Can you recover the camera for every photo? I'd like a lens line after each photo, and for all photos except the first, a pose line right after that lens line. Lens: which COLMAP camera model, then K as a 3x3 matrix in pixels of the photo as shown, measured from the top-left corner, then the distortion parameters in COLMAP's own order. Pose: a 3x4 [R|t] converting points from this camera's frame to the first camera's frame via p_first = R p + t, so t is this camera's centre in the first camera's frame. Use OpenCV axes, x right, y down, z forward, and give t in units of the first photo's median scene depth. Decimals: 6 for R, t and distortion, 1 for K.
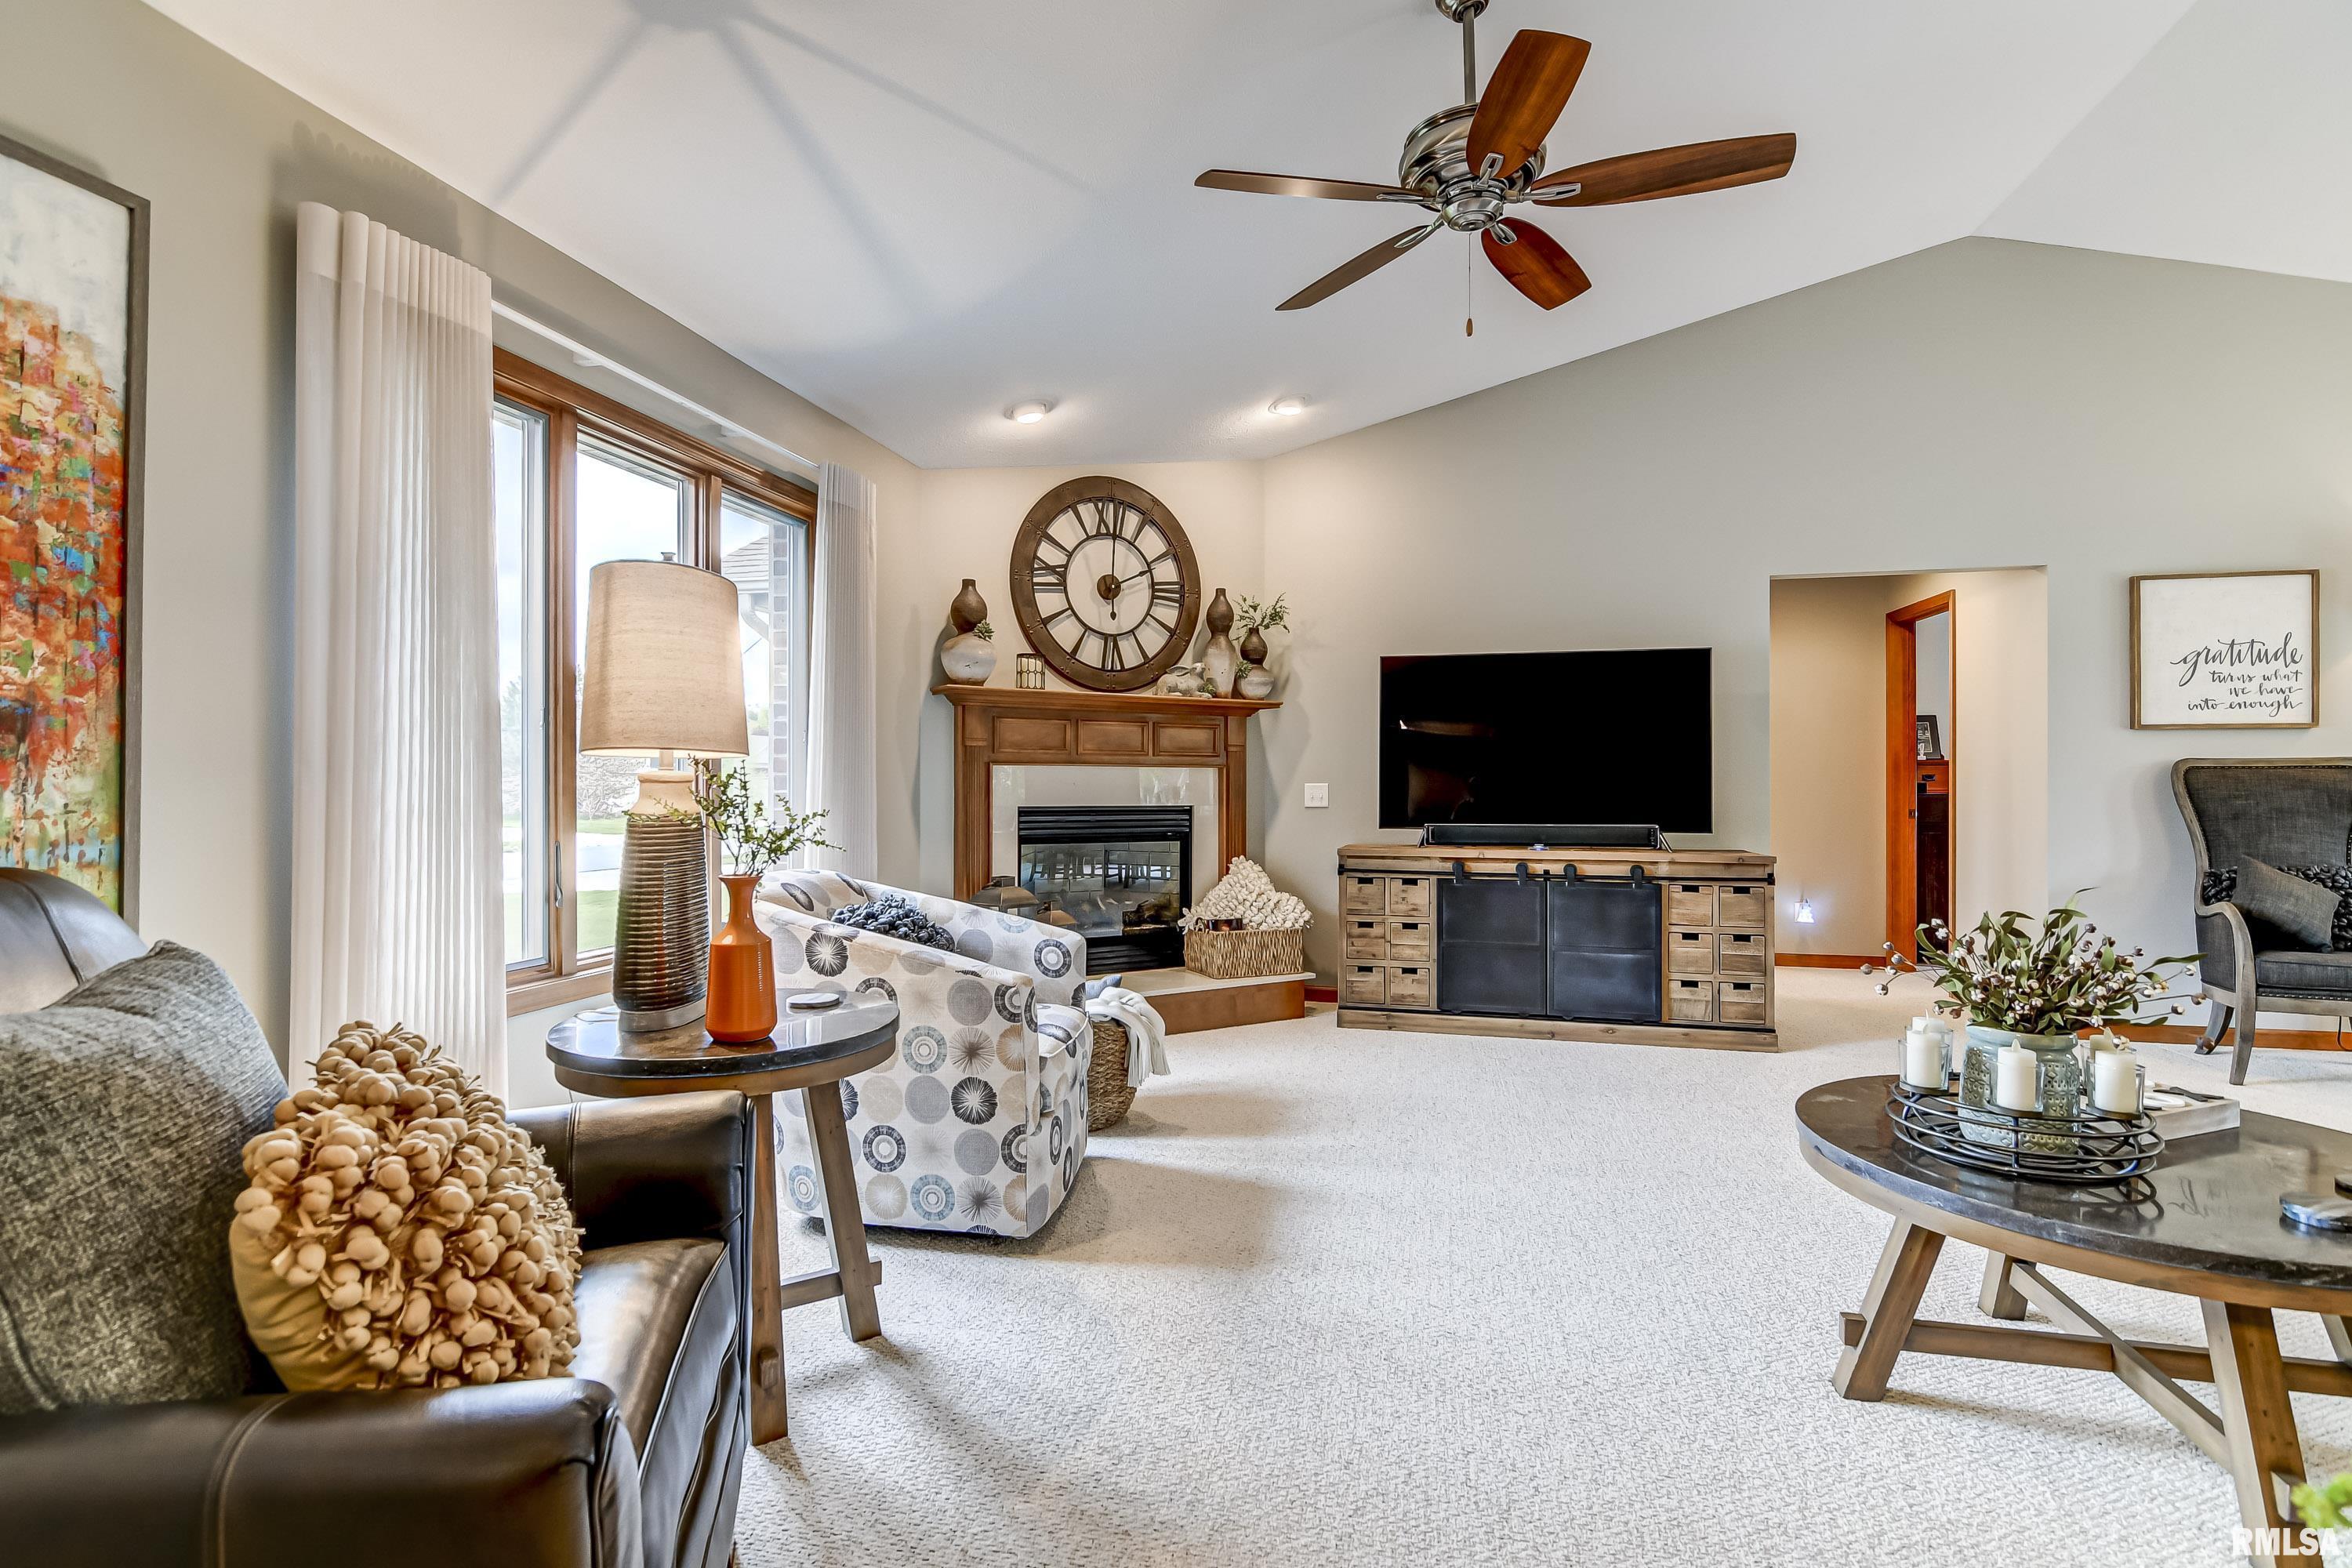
lens RADIAL K [[1125.3, 0, 1167.7], [0, 1125.3, 781.4], [0, 0, 1]] dist [0.011229, -0.010170]
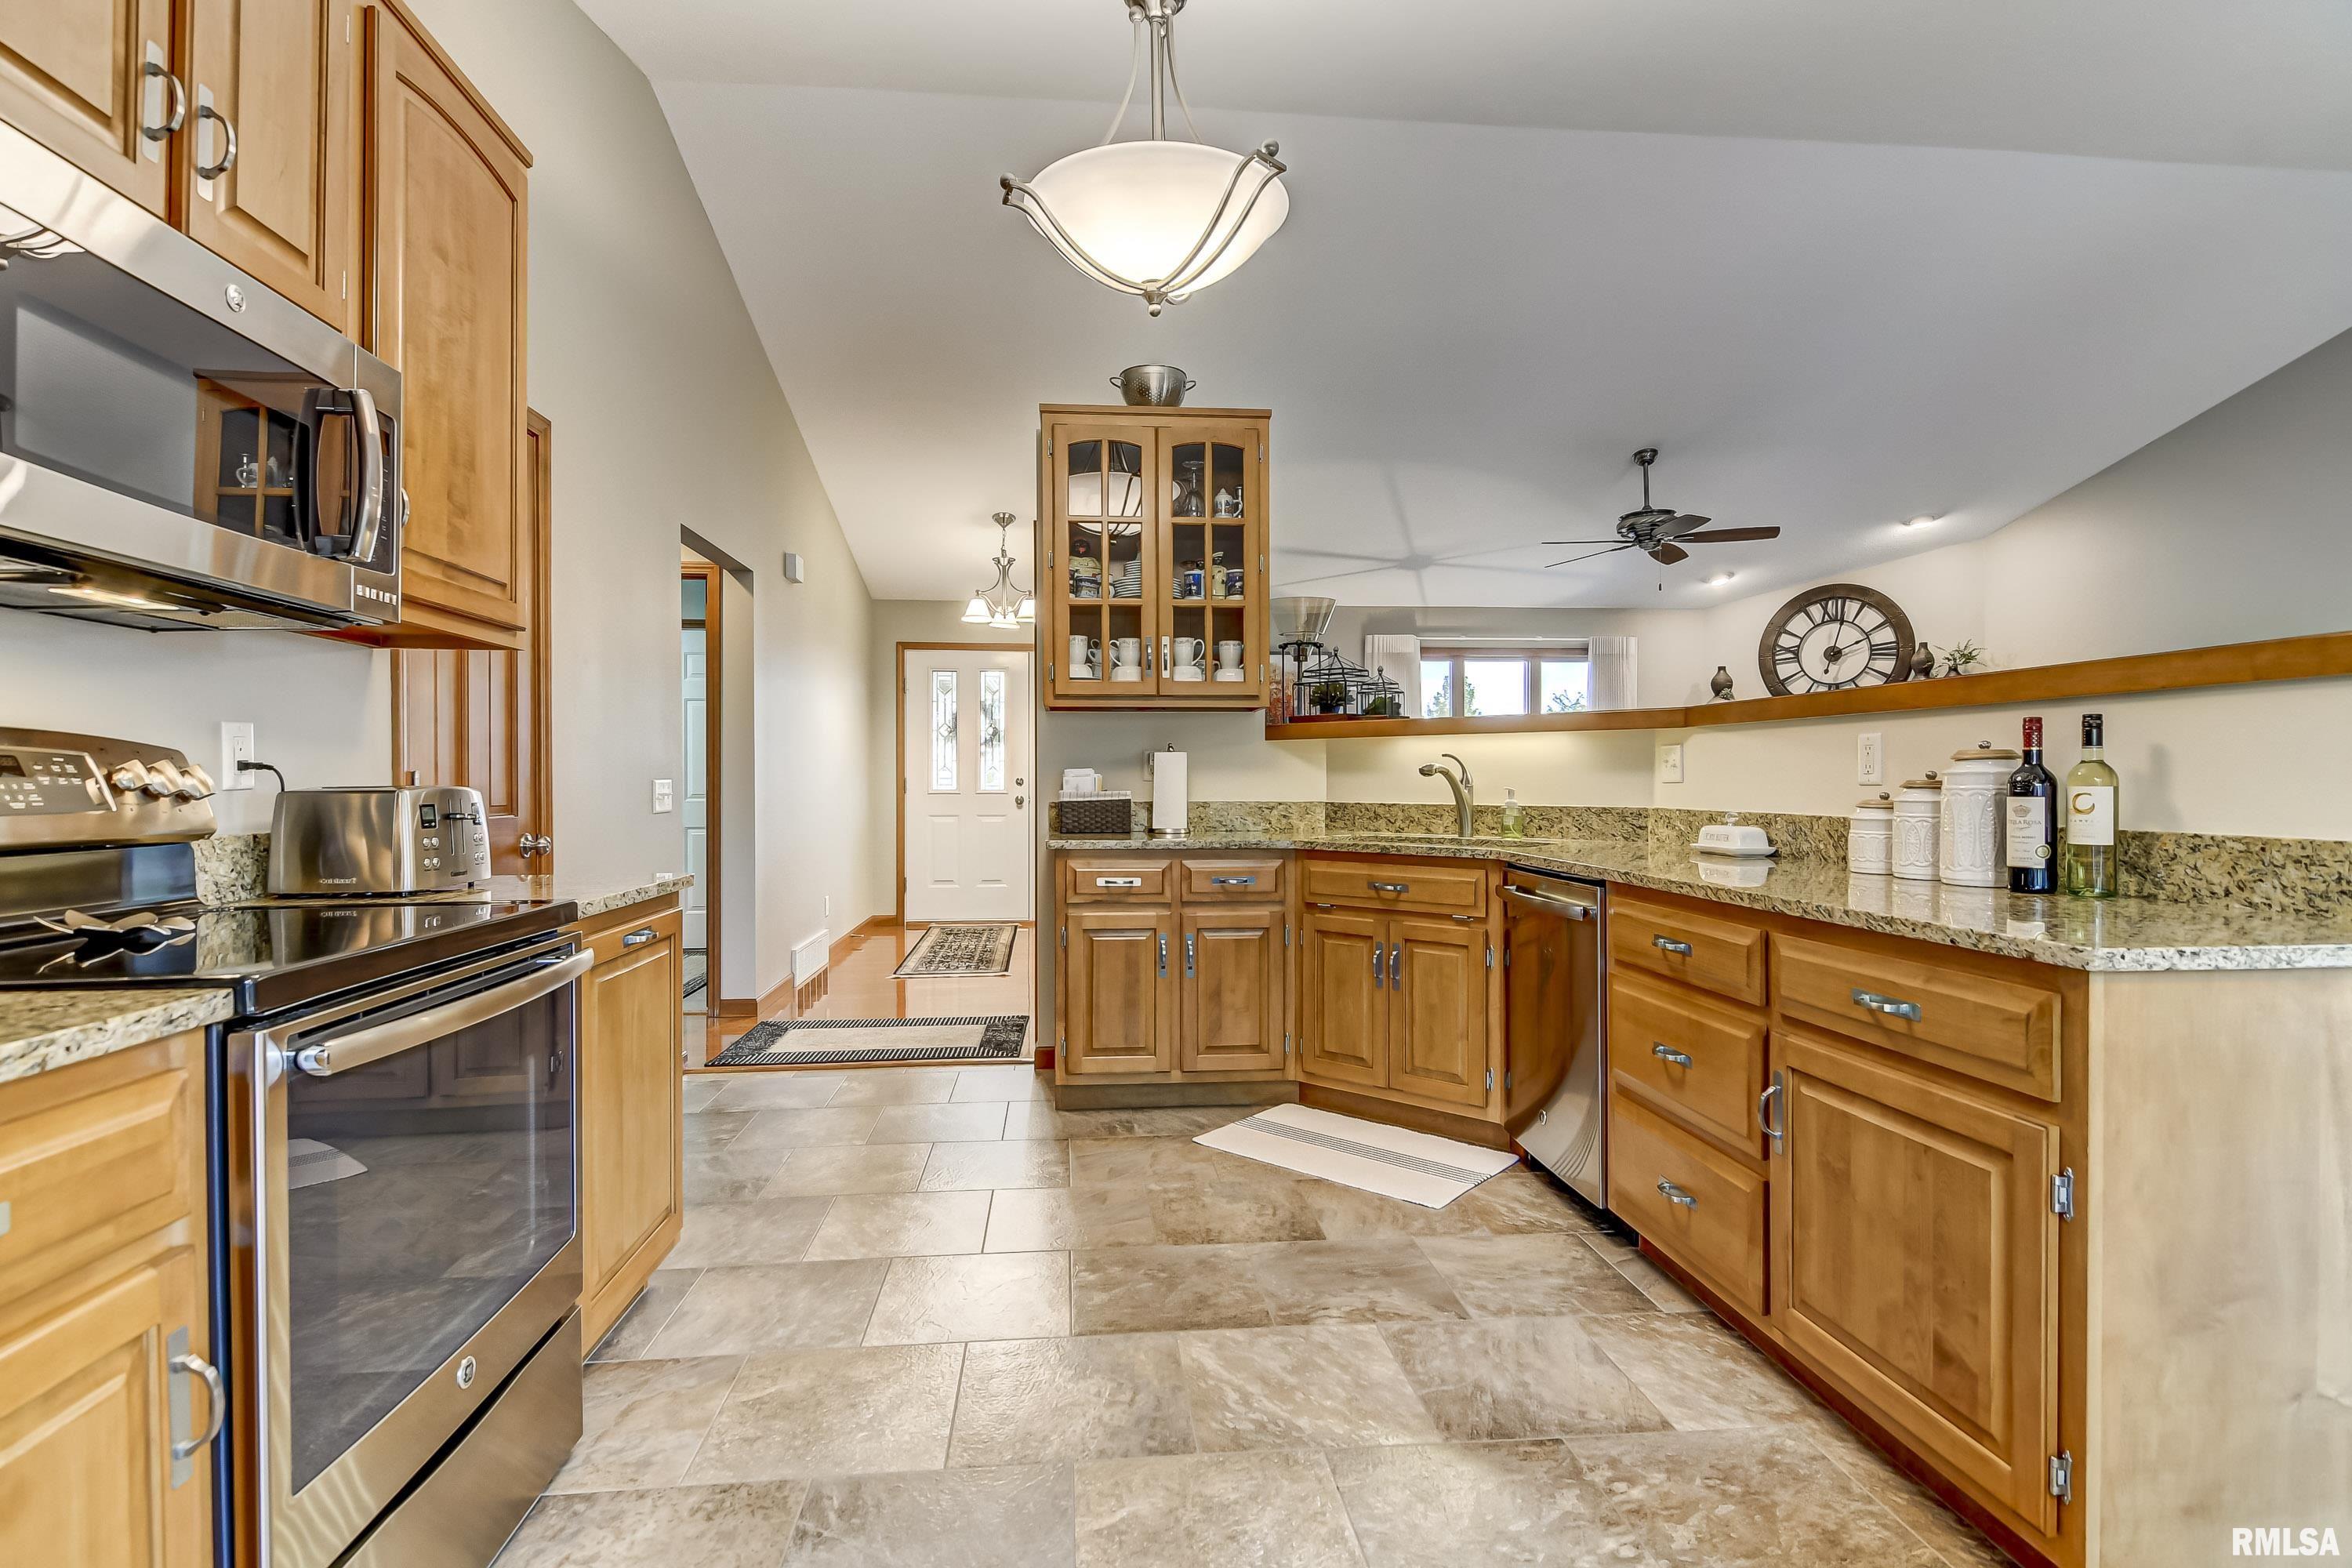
lens RADIAL K [[1125.3, 0, 1162.9], [0, 1125.3, 779.0], [0, 0, 1]] dist [0.011229, -0.010170]
pose [[0.318111, -0.002479, -0.948050, 1.207504], [0.004224, 0.999990, -0.001197, 0.000647], [0.948044, -0.003624, 0.318118, -0.414761]]
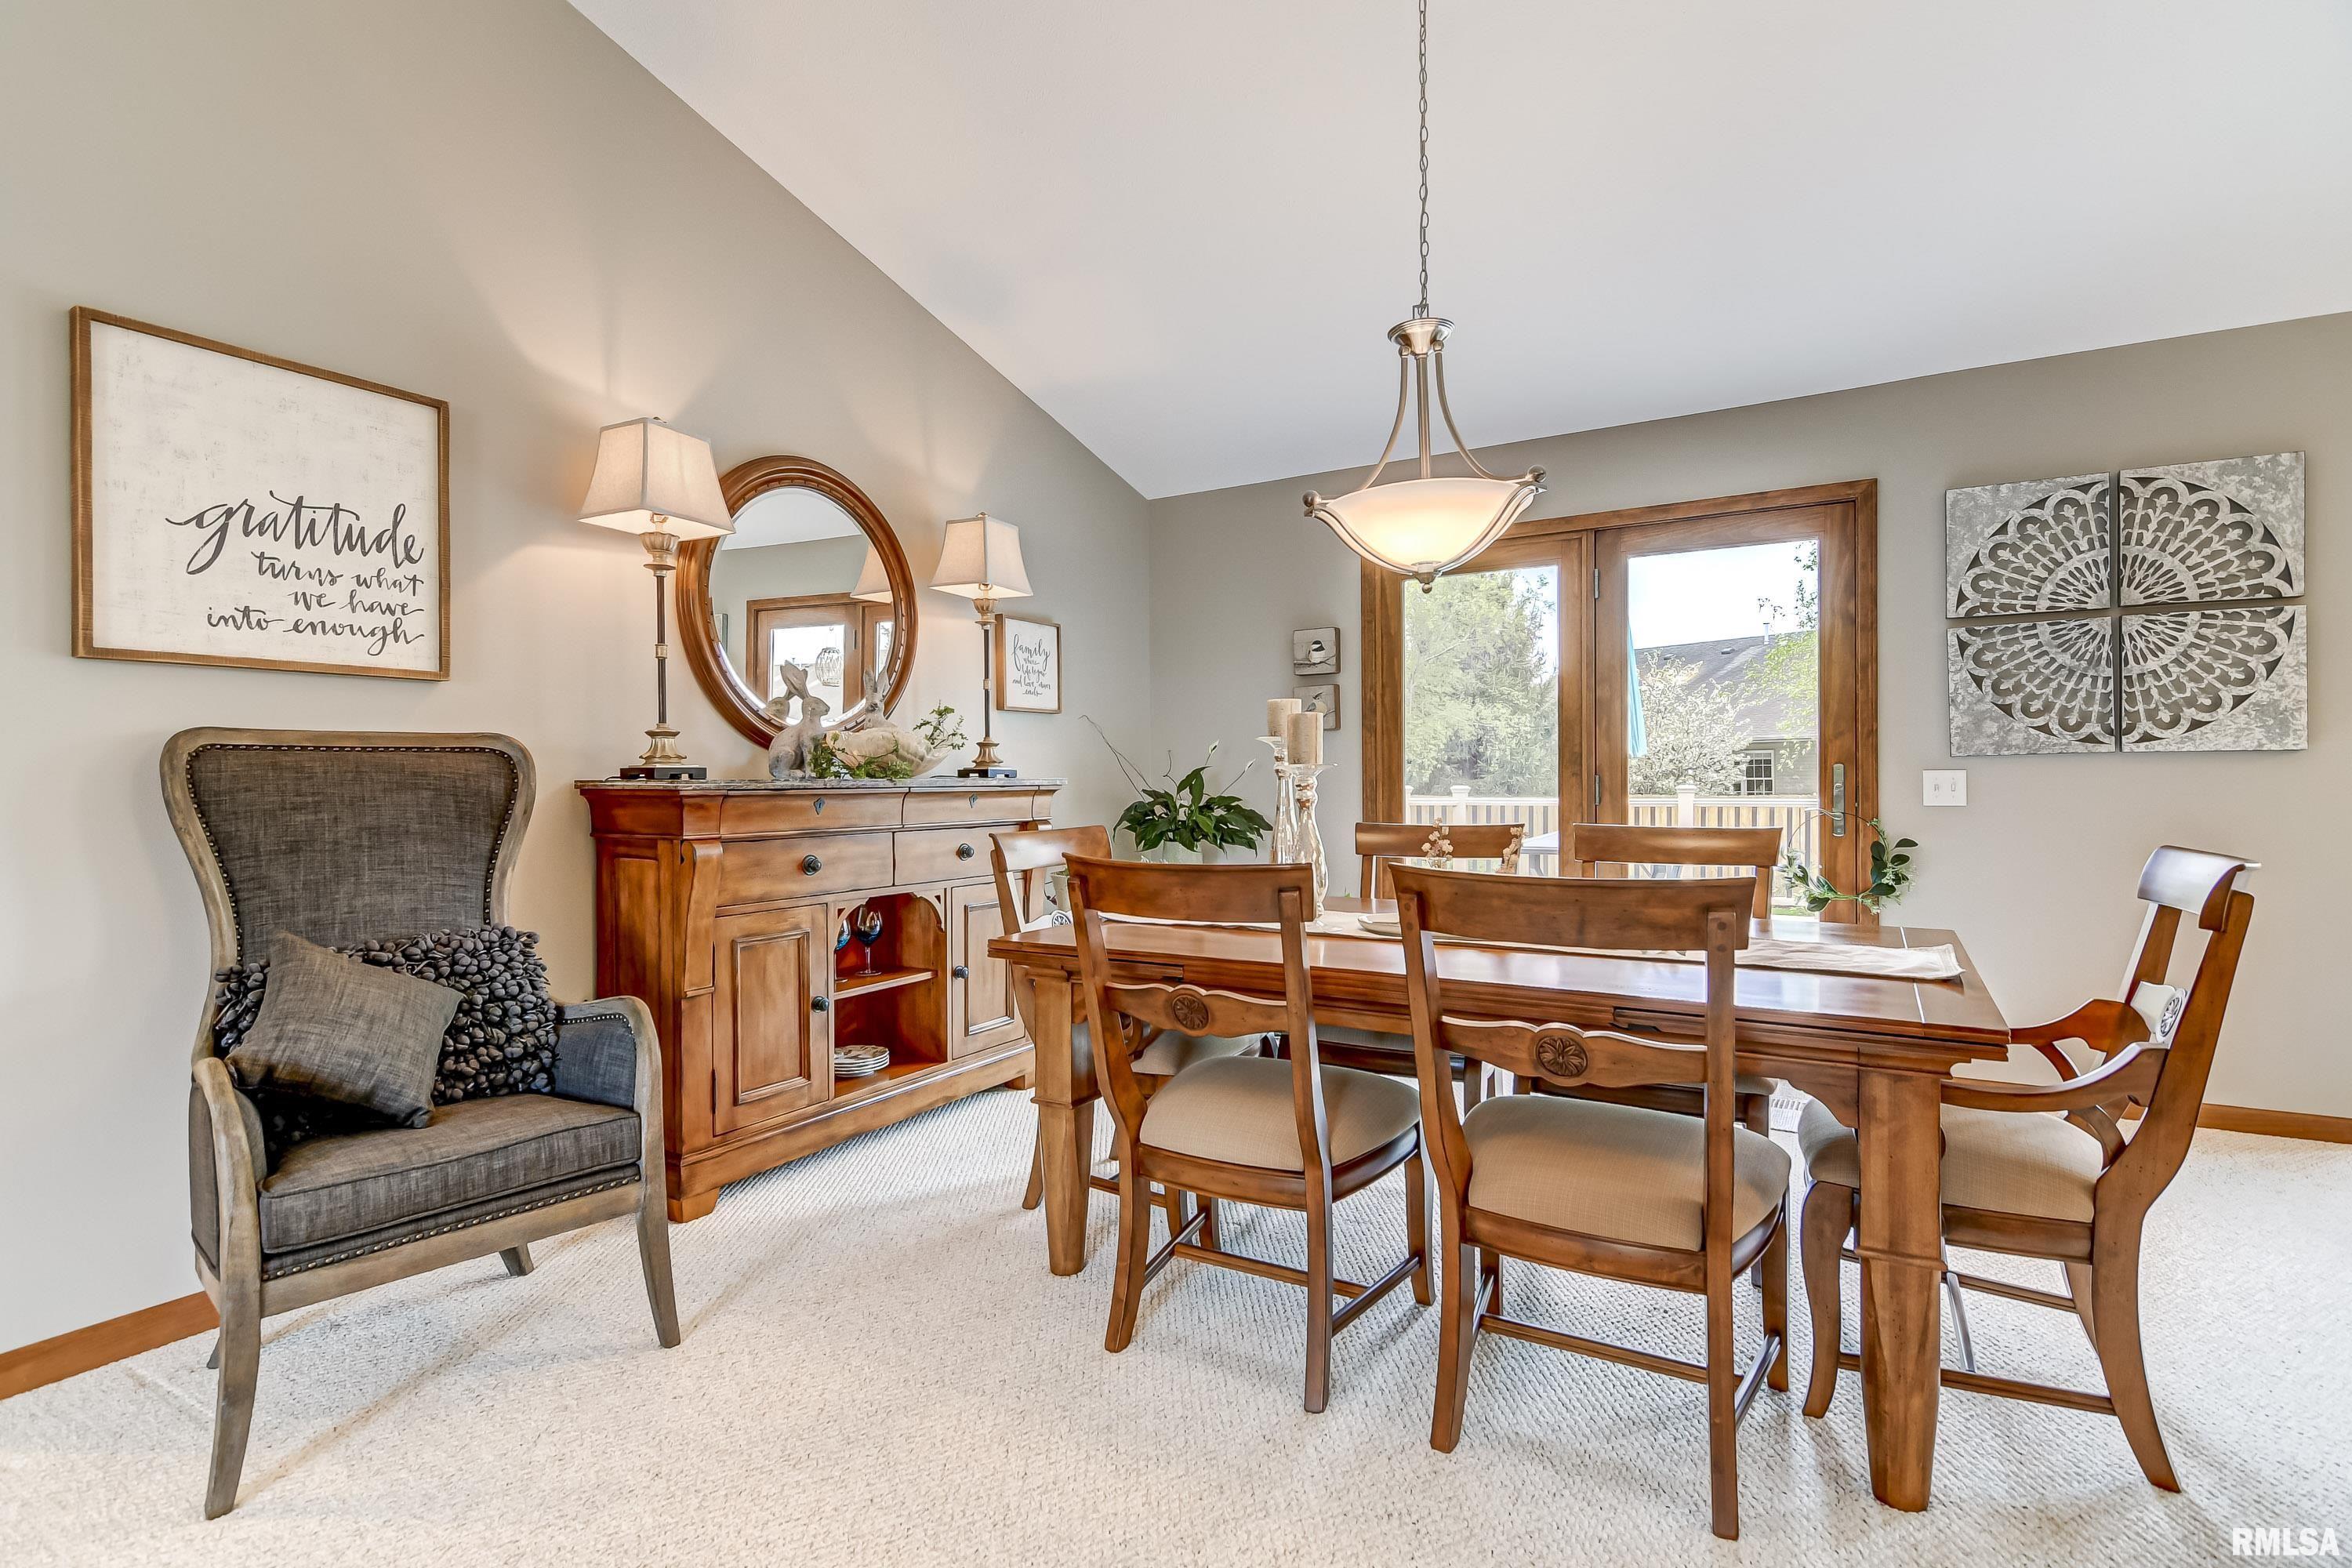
lens RADIAL K [[1125.3, 0, 1168.9], [0, 1125.3, 782.3], [0, 0, 1]] dist [0.011229, -0.010170]
pose [[0.297215, -0.005268, 0.954796, 0.545665], [0.005097, 0.999979, 0.003931, 0.002650], [-0.954797, 0.003698, 0.297236, 0.450982]]
